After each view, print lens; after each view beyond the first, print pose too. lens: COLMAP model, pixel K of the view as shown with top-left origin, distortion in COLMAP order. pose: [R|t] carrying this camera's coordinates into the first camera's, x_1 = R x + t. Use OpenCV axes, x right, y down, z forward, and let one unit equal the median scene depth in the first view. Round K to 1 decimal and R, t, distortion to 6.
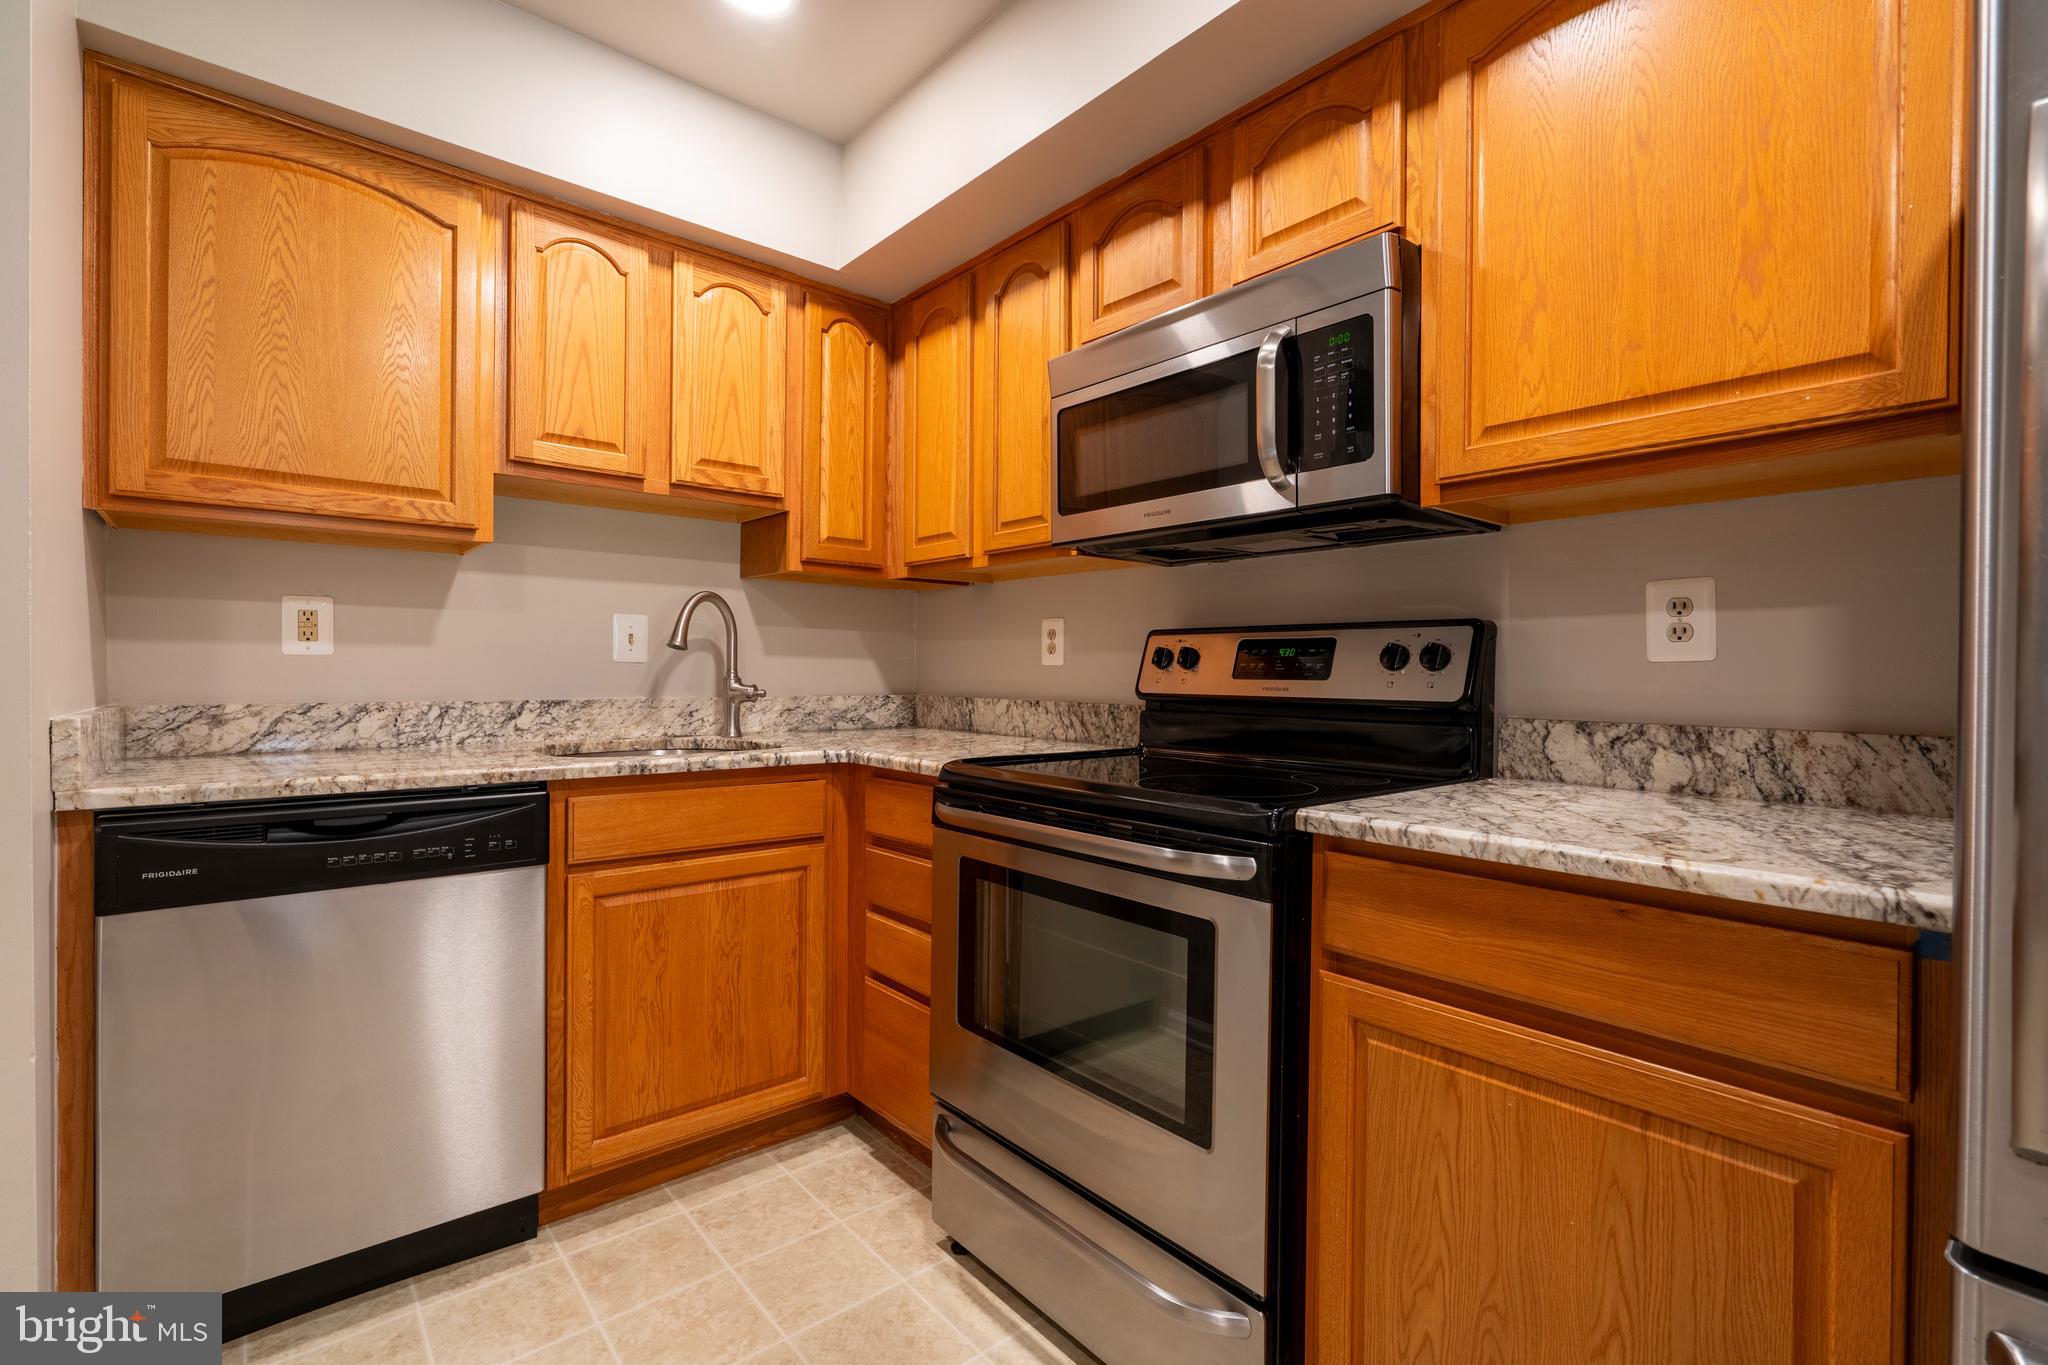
lens RADIAL K [[898.7, 0, 1013.6], [0, 898.7, 677.4], [0, 0, 1]] dist [-0.003741, 0.000413]
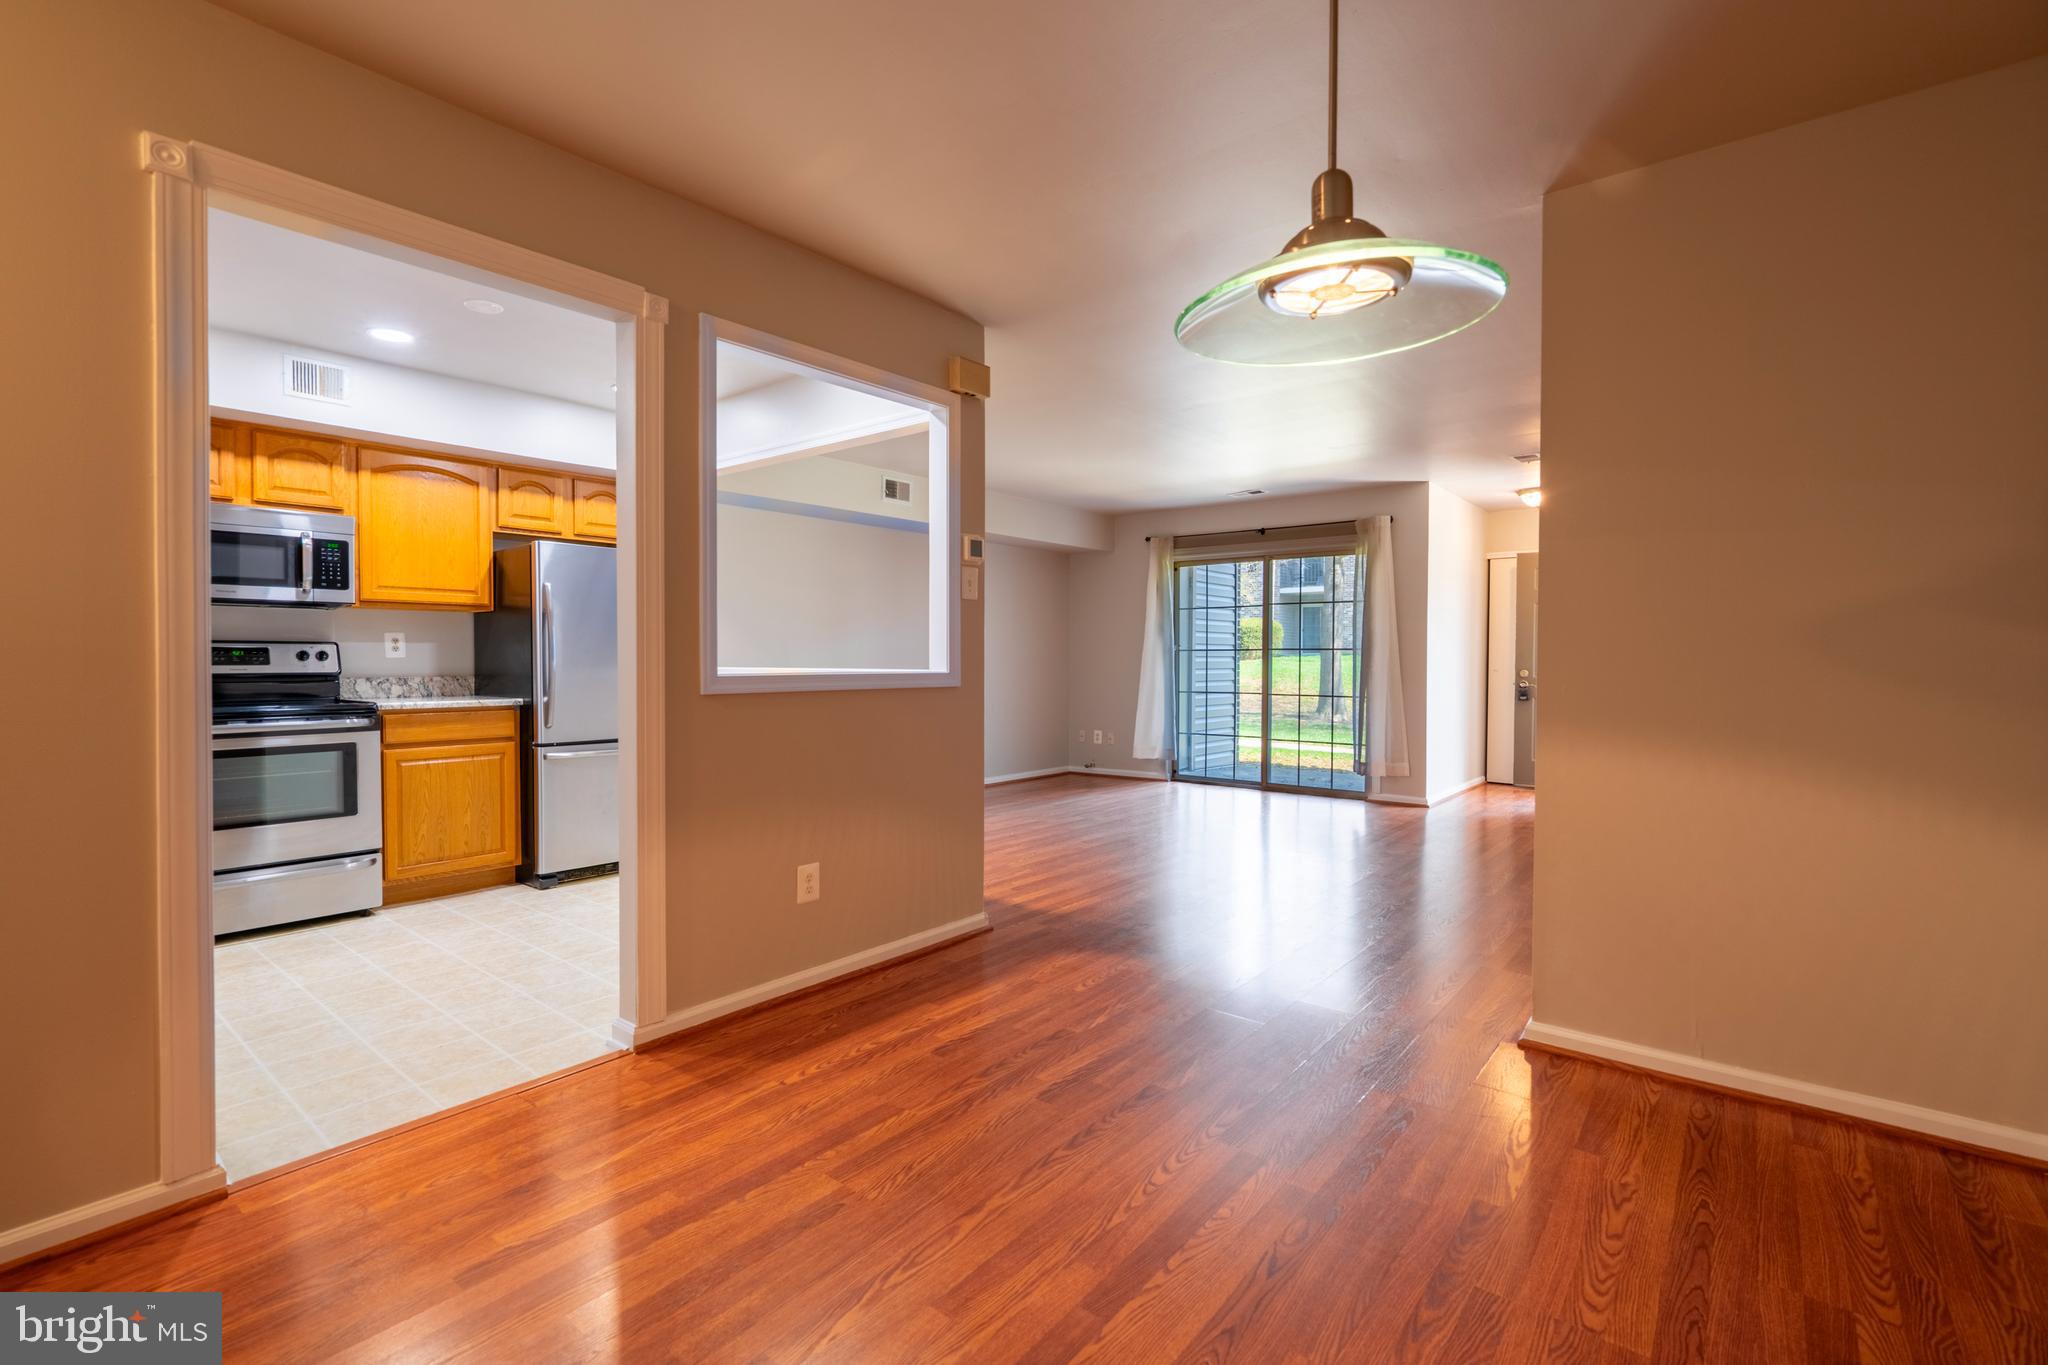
lens RADIAL K [[984.0, 0, 1081.3], [0, 984.0, 677.2], [0, 0, 1]] dist [-0.000958, -0.000269]
pose [[-0.222362, -0.024561, 0.974655, -2.474569], [0.005248, 0.999638, 0.026388, -0.020903], [-0.974950, 0.010983, -0.222153, -0.476366]]
